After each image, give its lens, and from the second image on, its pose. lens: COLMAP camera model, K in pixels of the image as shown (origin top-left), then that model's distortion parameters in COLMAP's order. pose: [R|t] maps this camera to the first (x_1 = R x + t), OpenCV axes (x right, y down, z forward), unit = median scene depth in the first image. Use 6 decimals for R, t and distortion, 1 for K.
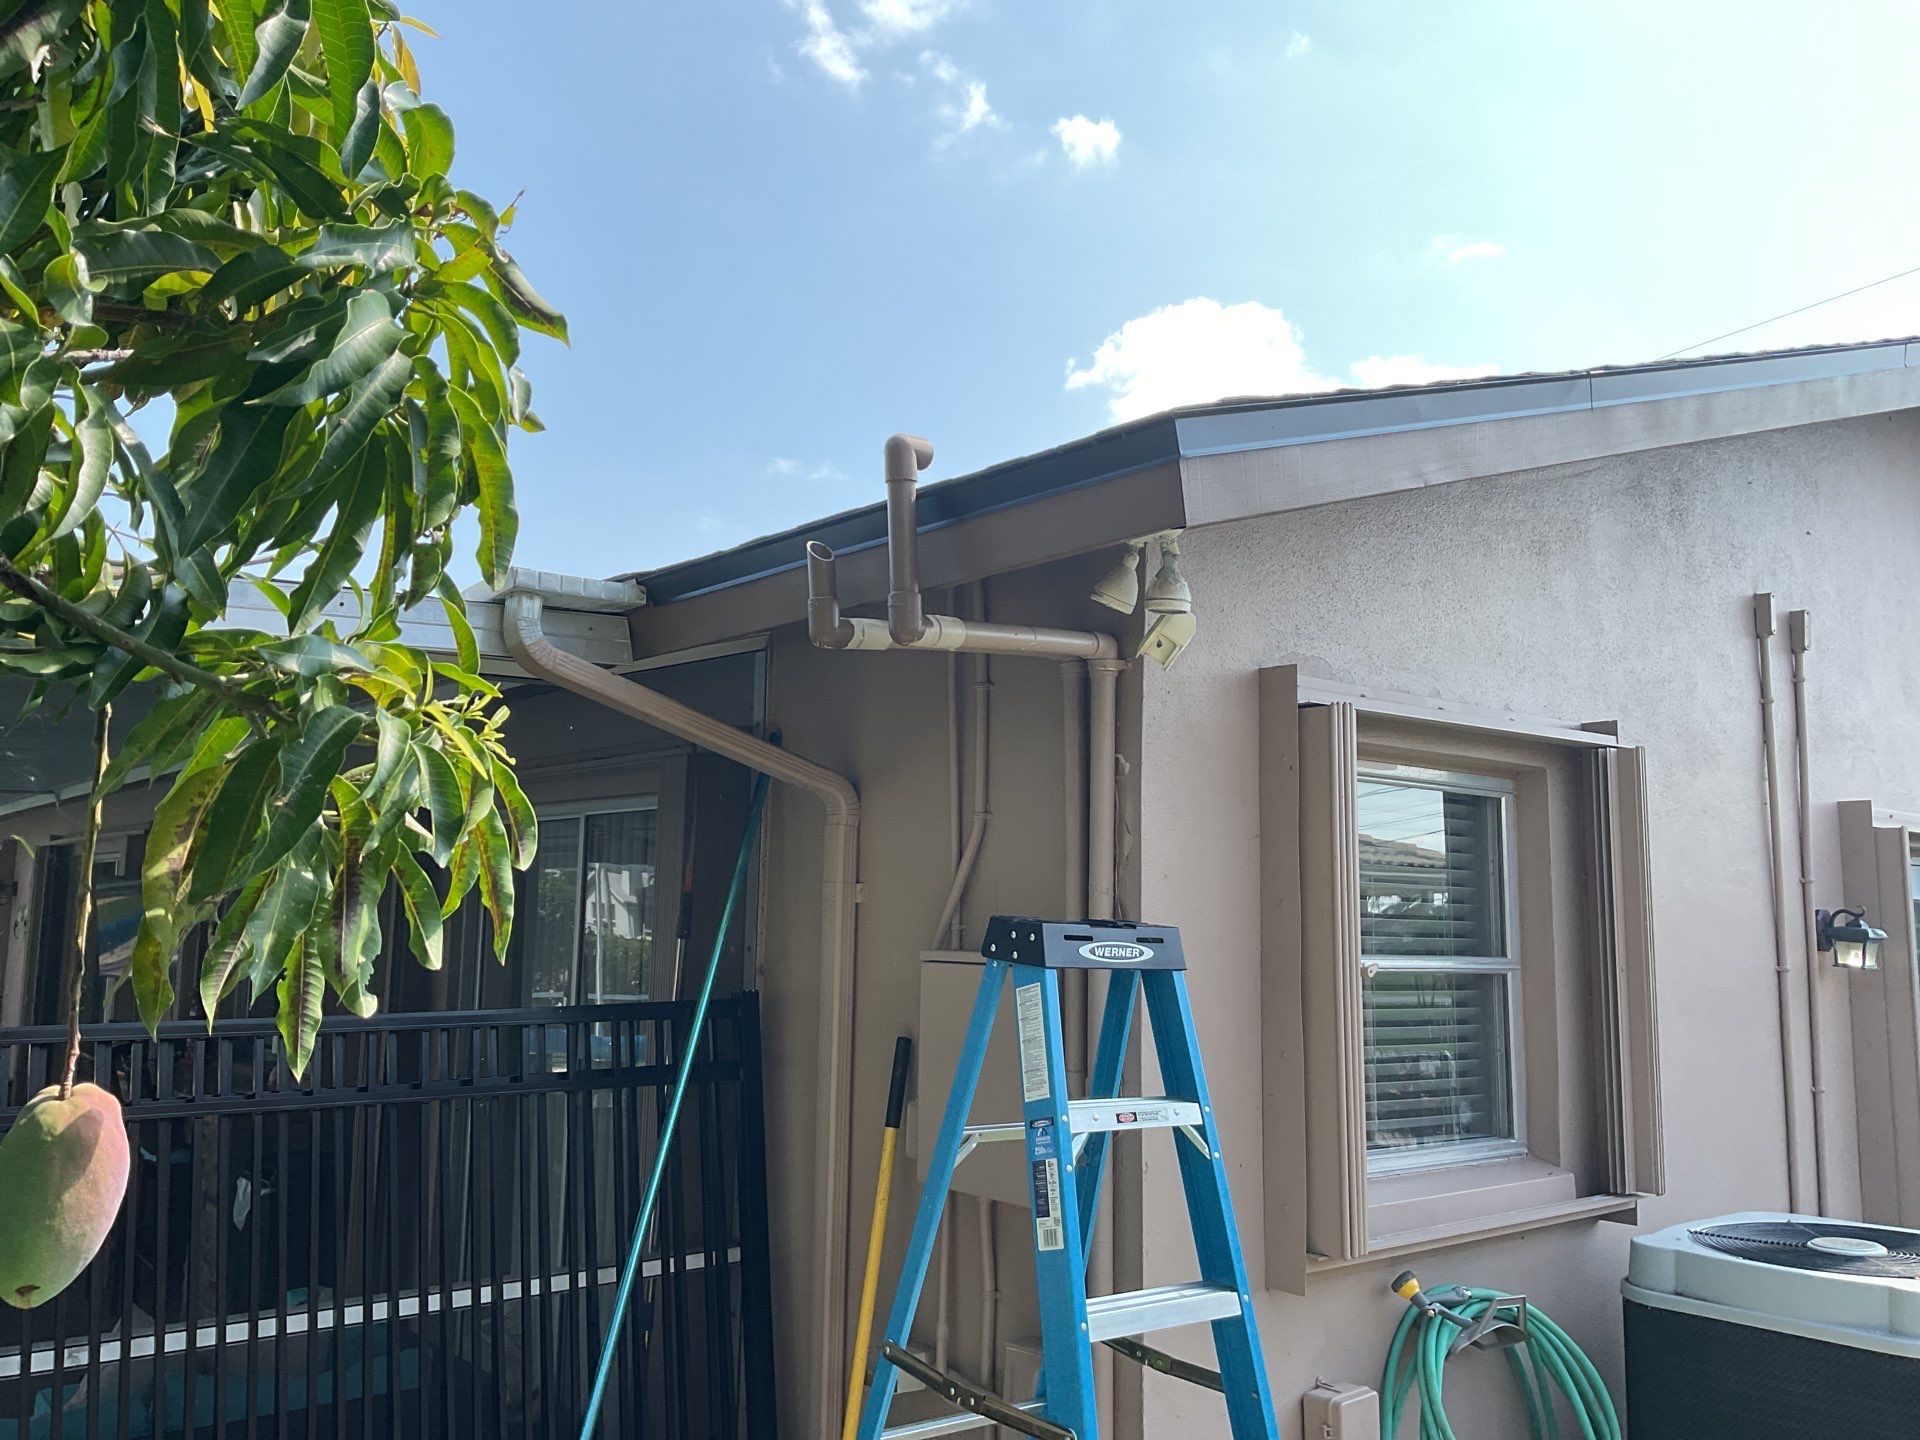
lens RADIAL K [[1576.0, 0, 951.0], [0, 1576.0, 714.3], [0, 0, 1]] dist [0.105860, -0.218066]
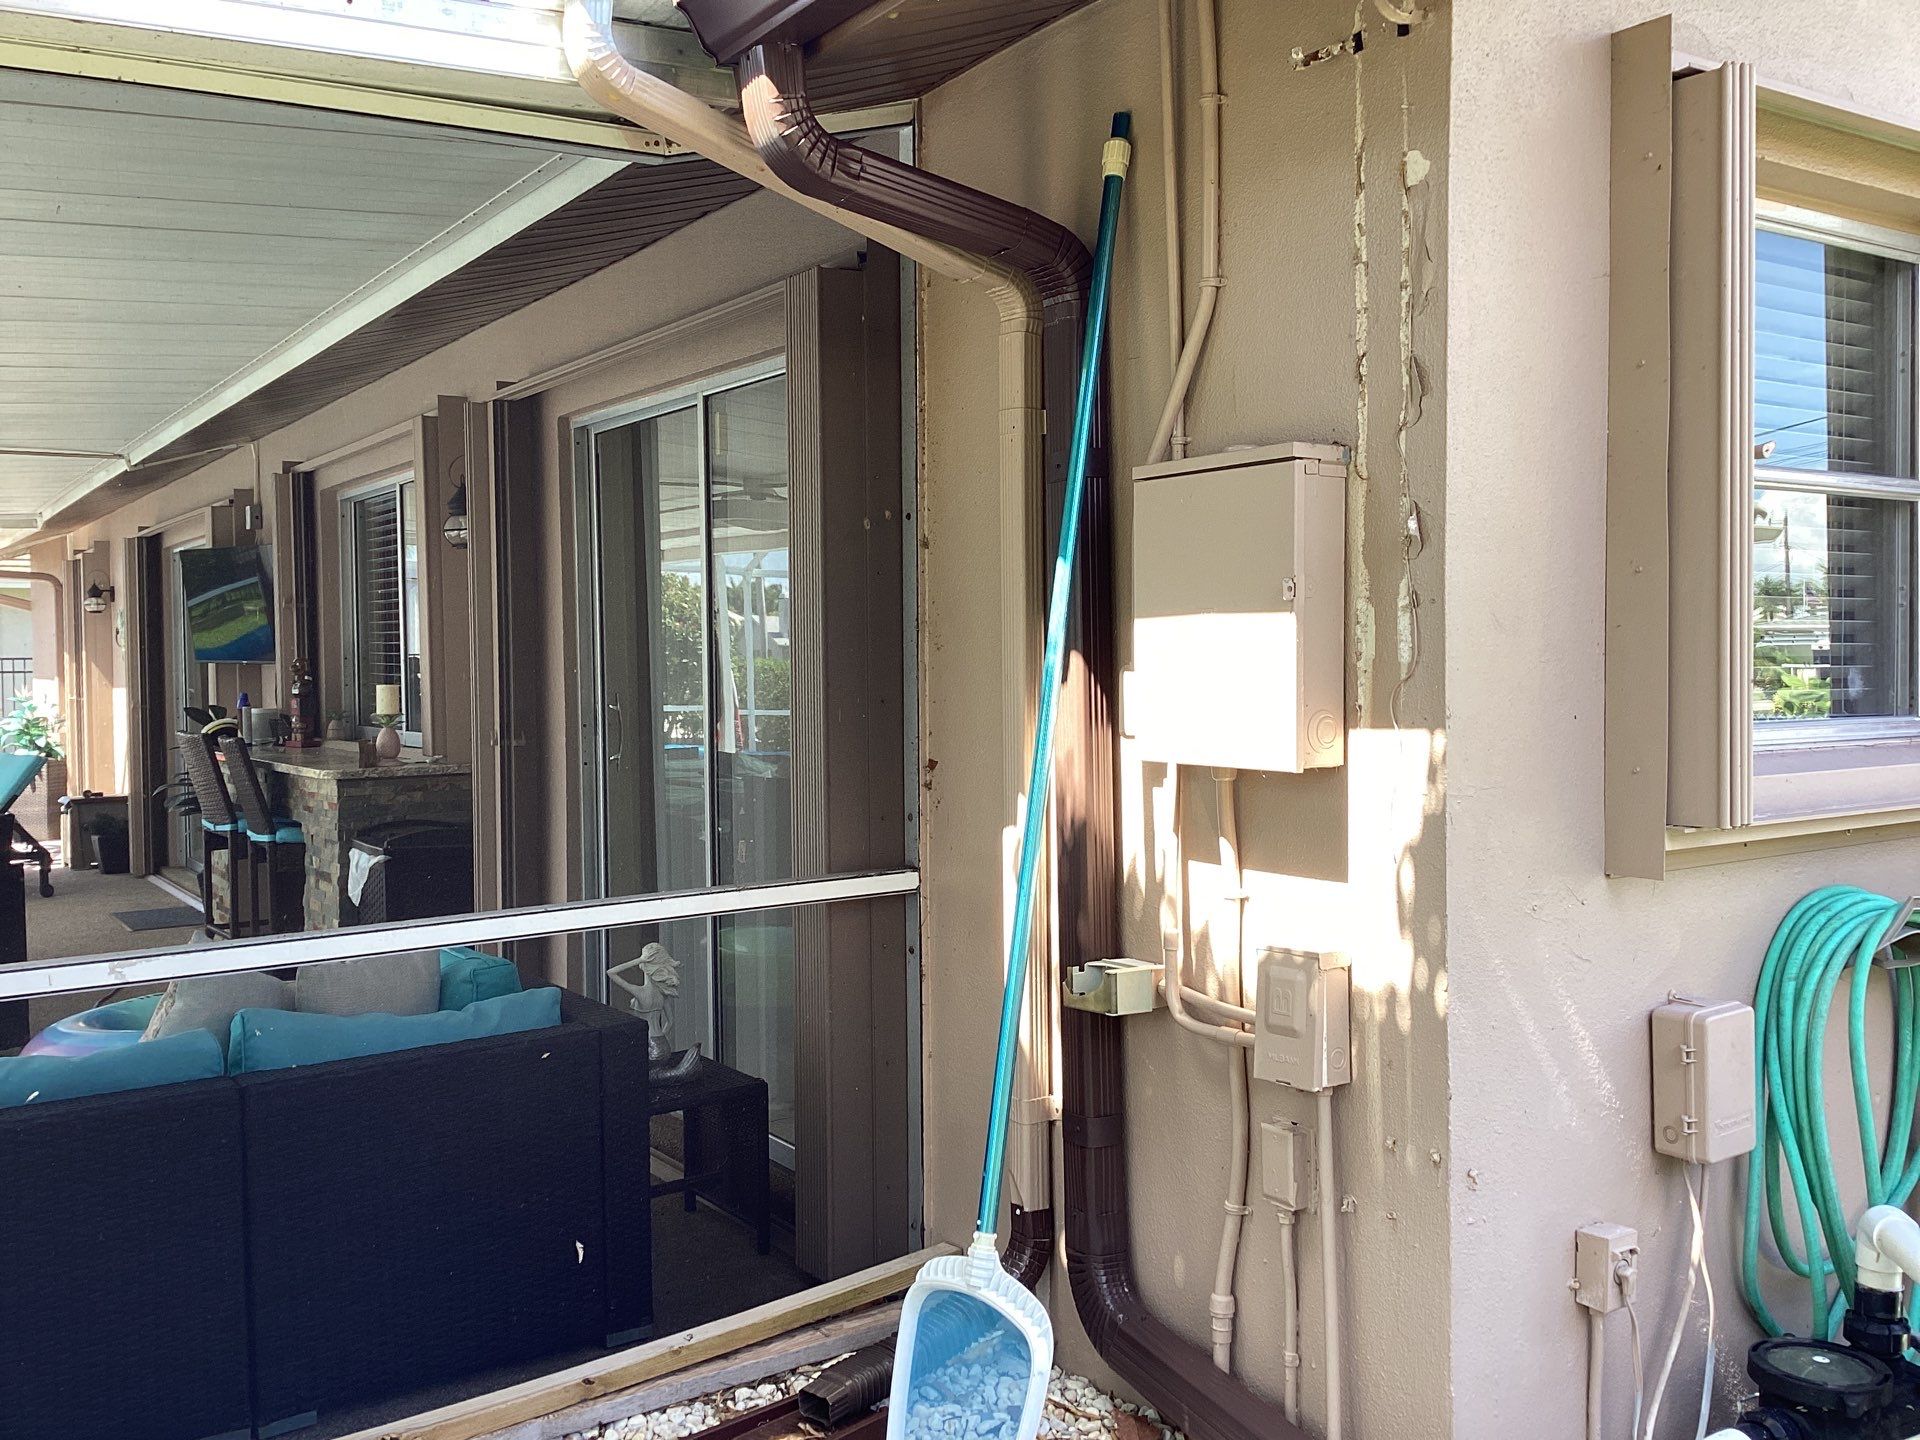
lens RADIAL K [[1714.4, 0, 962.0], [0, 1714.4, 715.2], [0, 0, 1]] dist [0.129483, -0.238797]
pose [[0.995355, -0.021391, -0.093864, -0.023785], [0.036128, 0.986738, 0.158247, 0.123551], [0.089235, -0.160904, 0.982928, 0.148869]]
